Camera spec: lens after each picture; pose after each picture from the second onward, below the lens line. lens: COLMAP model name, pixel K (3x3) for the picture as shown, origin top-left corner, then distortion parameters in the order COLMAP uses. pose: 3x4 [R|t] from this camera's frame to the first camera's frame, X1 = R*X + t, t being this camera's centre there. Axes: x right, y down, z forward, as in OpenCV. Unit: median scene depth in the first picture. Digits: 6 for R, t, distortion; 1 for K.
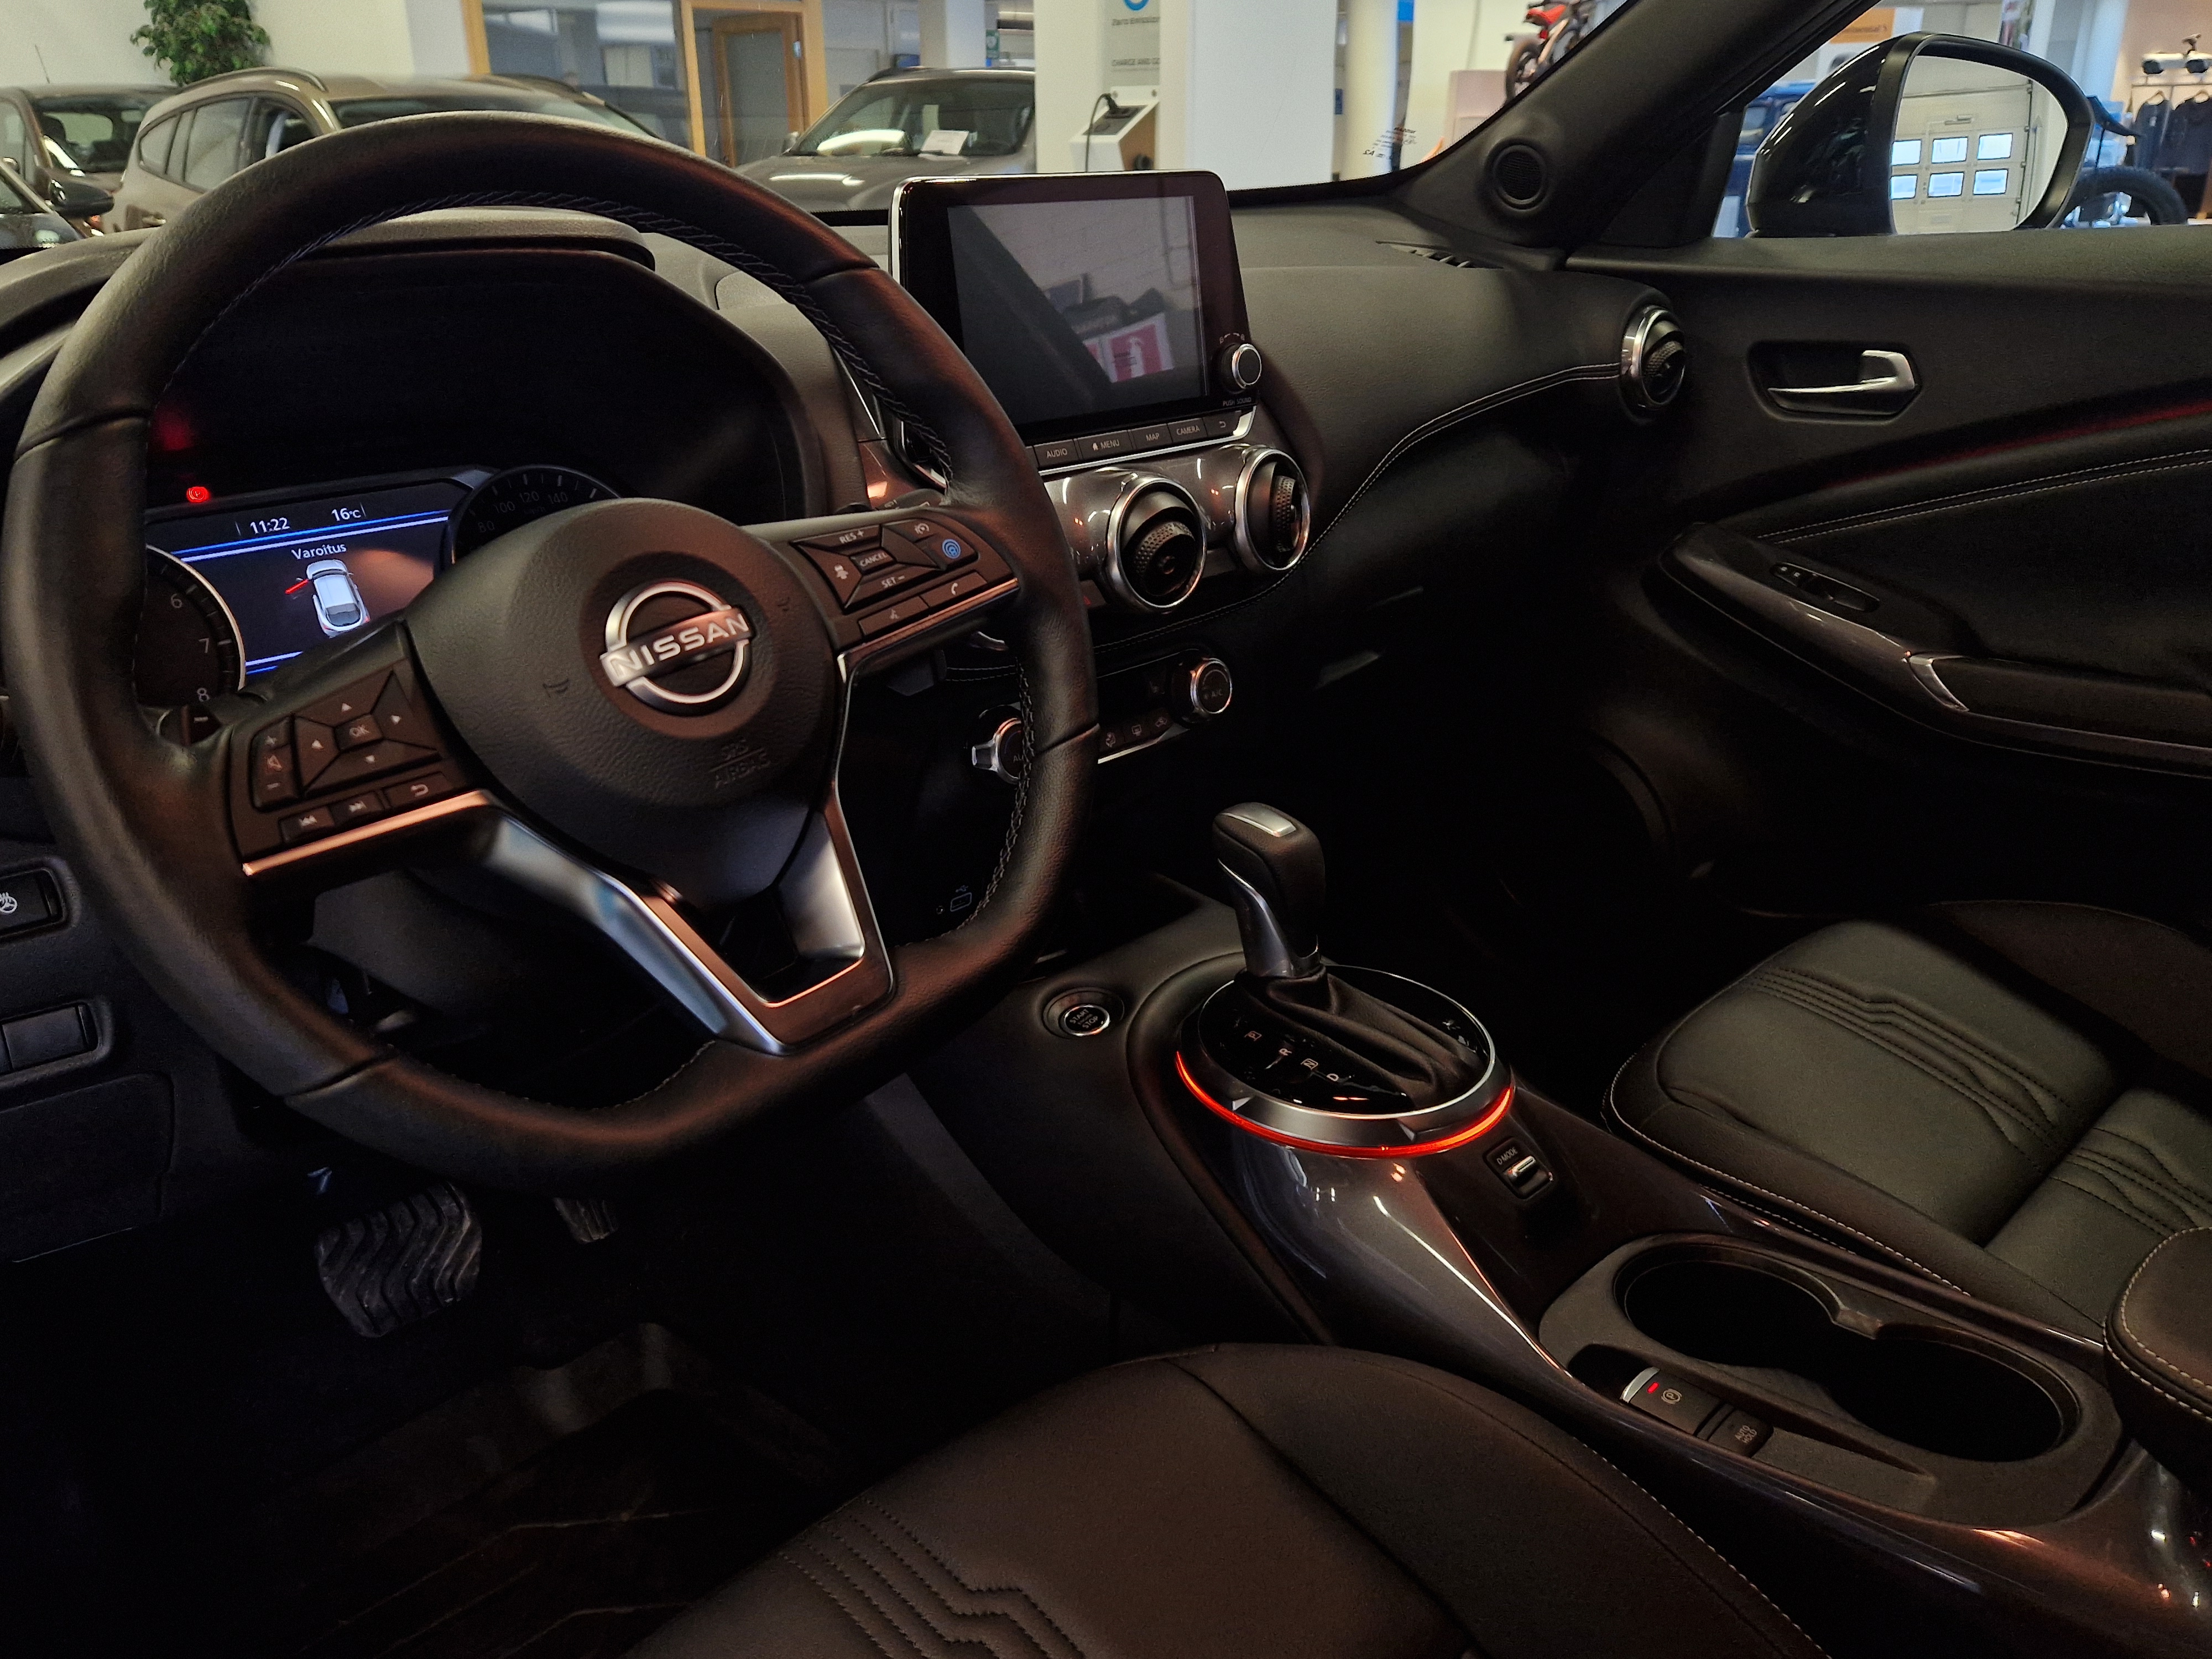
lens RADIAL K [[1733.7, 0, 1106.0], [0, 1733.7, 829.5], [0, 0, 1]] dist [0.060696, 0.000070]
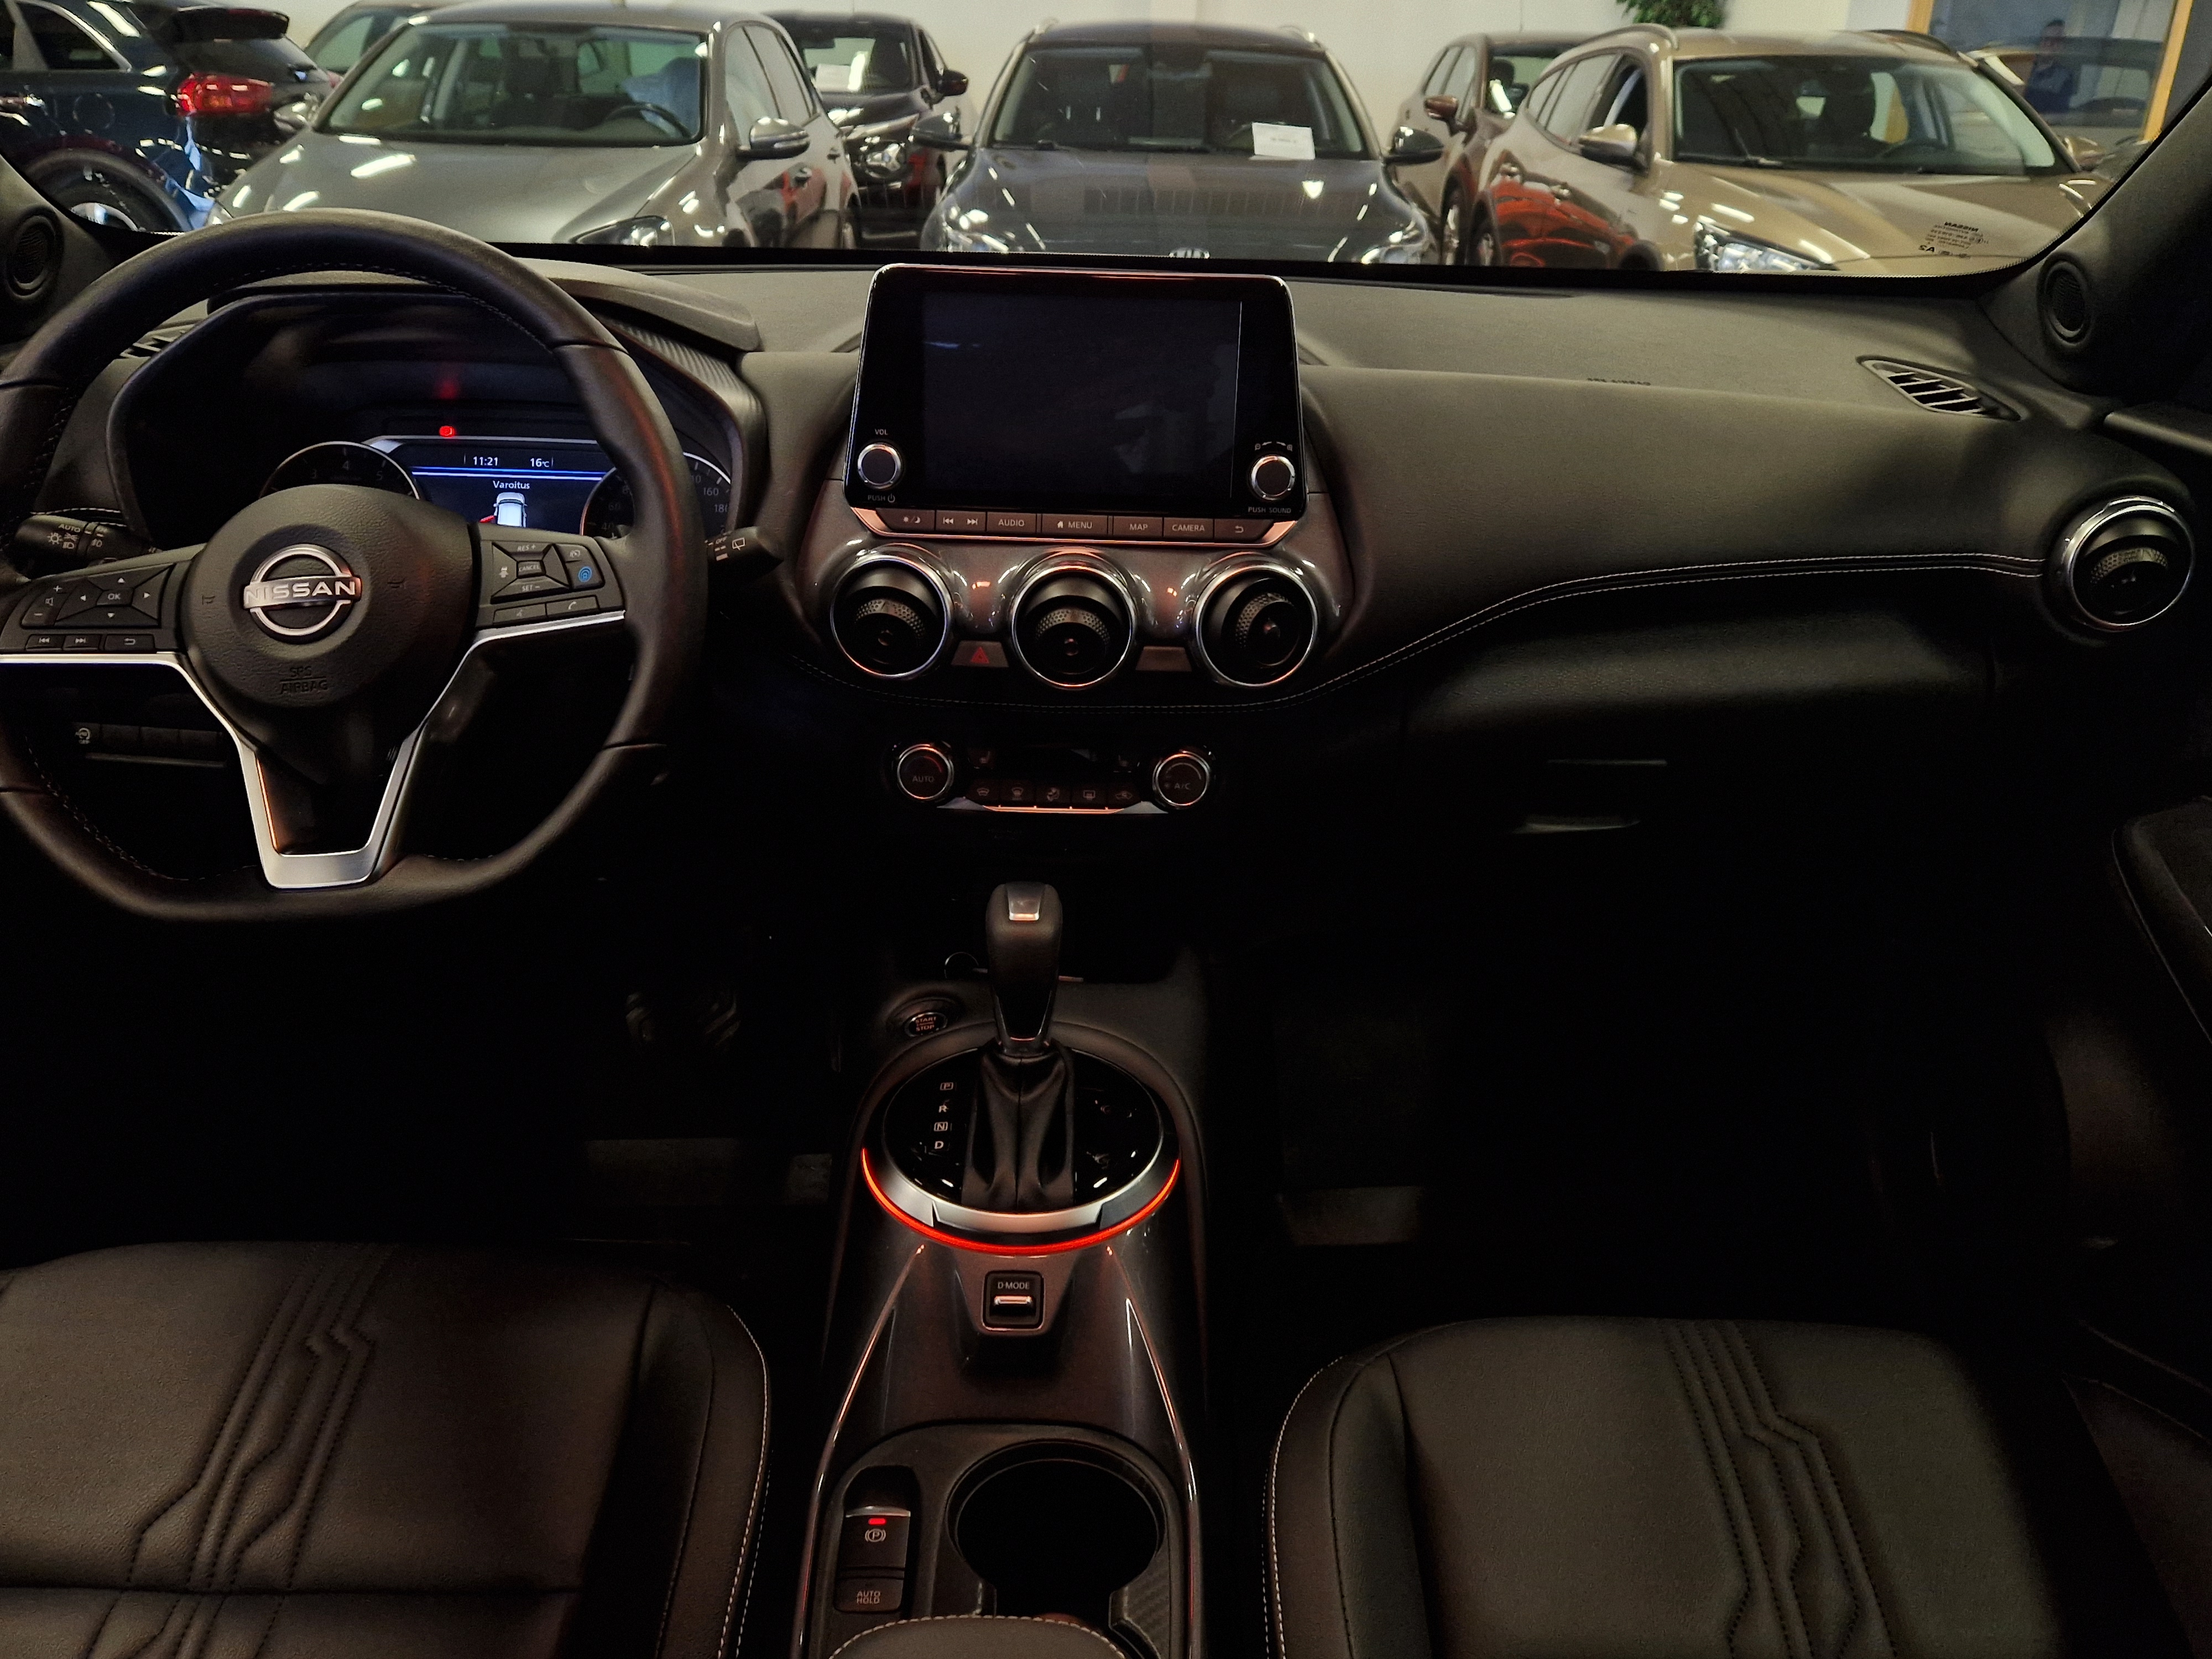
lens RADIAL K [[1811.2, 0, 1104.9], [0, 1811.2, 796.9], [0, 0, 1]] dist [0.127988, -0.149215]
pose [[0.695572, 0.298902, -0.653327, 0.706159], [-0.293755, 0.948185, 0.121051, -0.181818], [0.655658, 0.107718, 0.747335, 0.175322]]
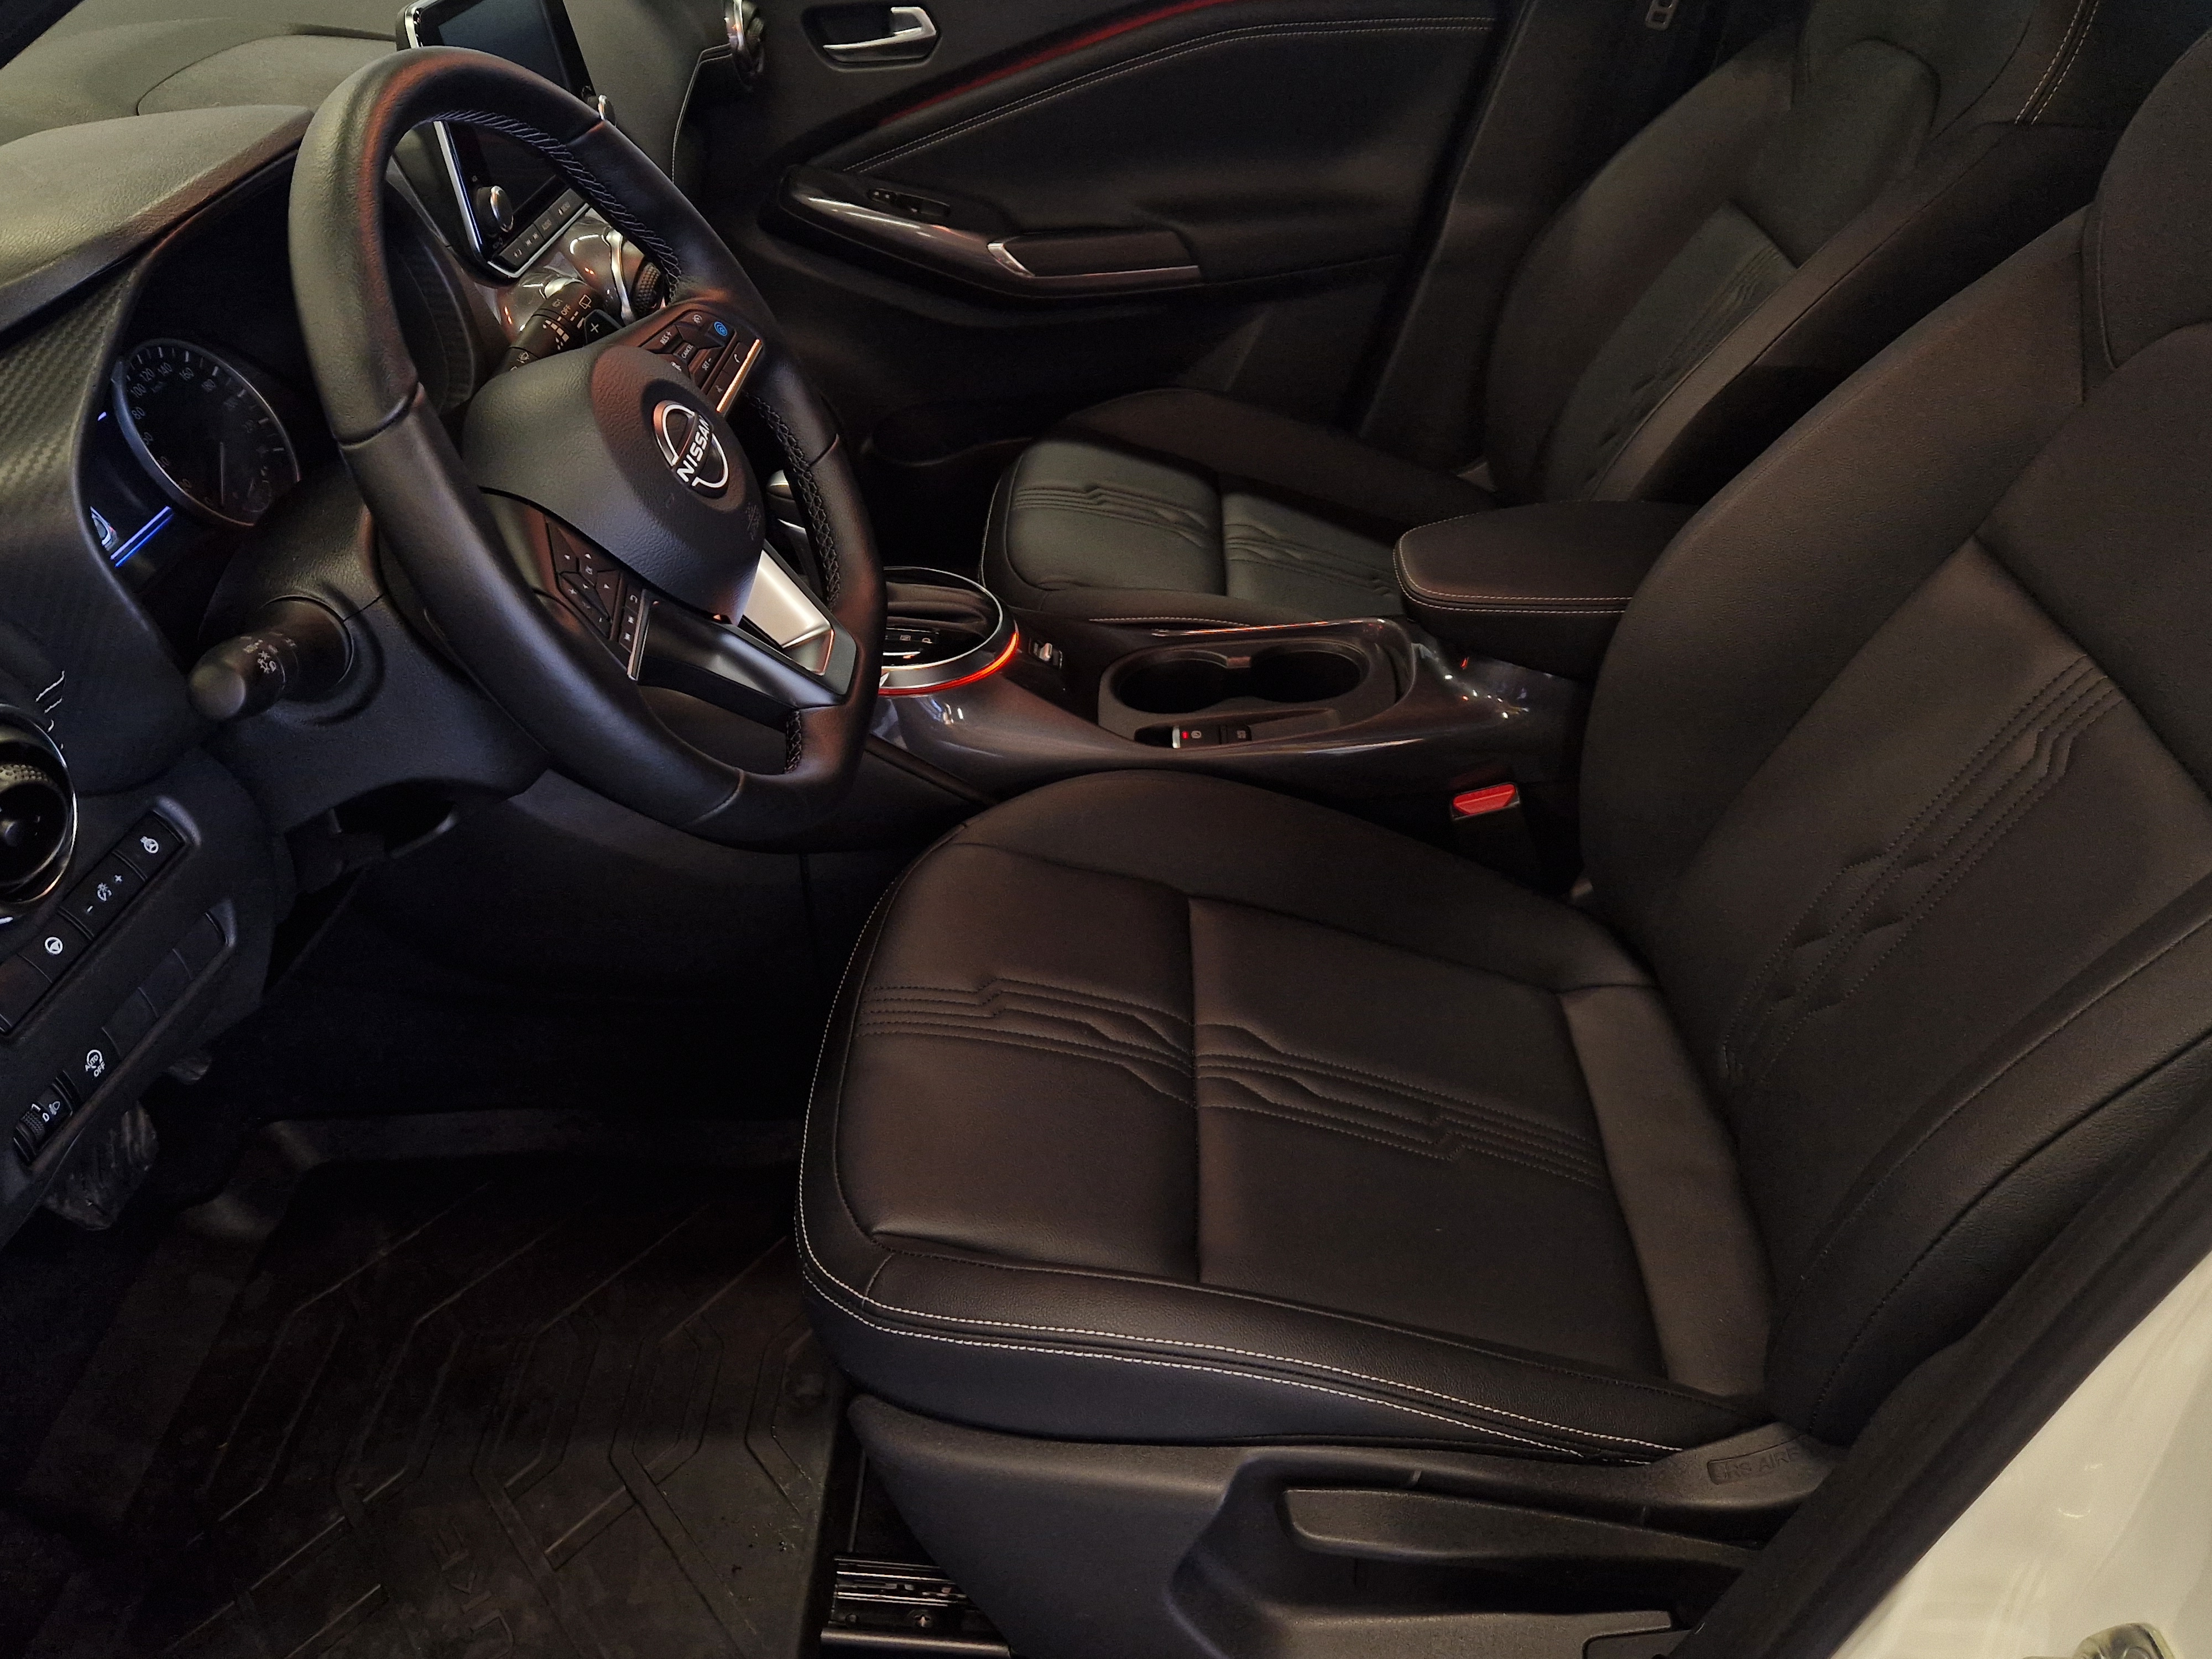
lens RADIAL K [[1733.7, 0, 1106.0], [0, 1733.7, 829.5], [0, 0, 1]] dist [0.060696, 0.000070]
pose [[0.719353, -0.402491, 0.566156, -0.526703], [0.265241, 0.912427, 0.311648, -0.099882], [-0.642011, -0.074017, 0.763114, -0.164262]]
